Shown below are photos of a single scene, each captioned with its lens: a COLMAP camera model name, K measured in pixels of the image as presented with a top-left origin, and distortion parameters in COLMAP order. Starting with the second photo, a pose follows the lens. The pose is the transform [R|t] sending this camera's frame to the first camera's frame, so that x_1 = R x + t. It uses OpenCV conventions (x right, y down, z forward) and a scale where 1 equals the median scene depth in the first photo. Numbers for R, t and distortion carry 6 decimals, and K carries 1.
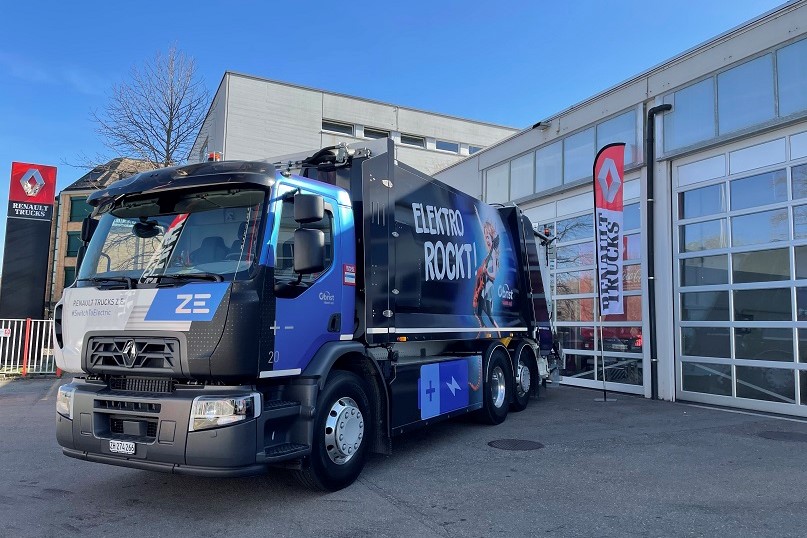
lens RADIAL K [[609.5, 0, 403.5], [0, 609.5, 269.0], [0, 0, 1]] dist [0.063032, -0.002914]
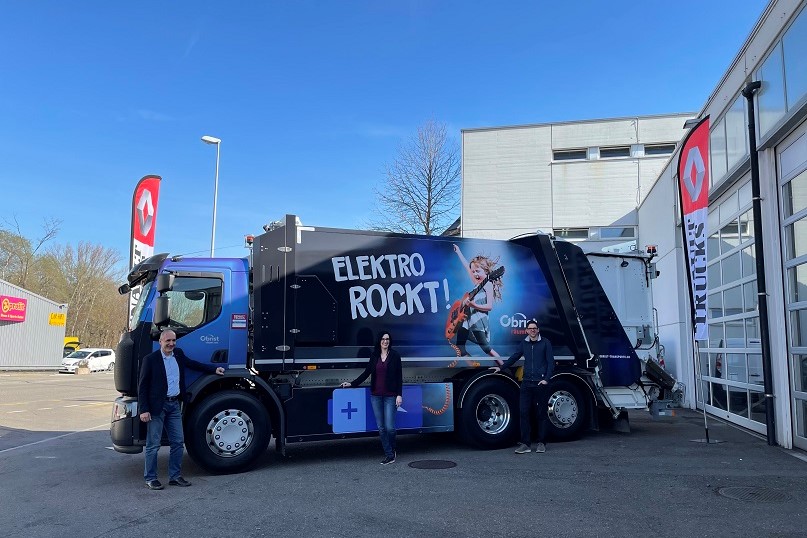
lens RADIAL K [[609.5, 0, 403.5], [0, 609.5, 269.0], [0, 0, 1]] dist [0.063032, -0.002914]
pose [[0.781997, -0.091346, -0.616552, 0.770739], [0.067578, 0.995797, -0.061821, 0.001457], [0.619608, 0.006679, 0.784883, 0.092668]]
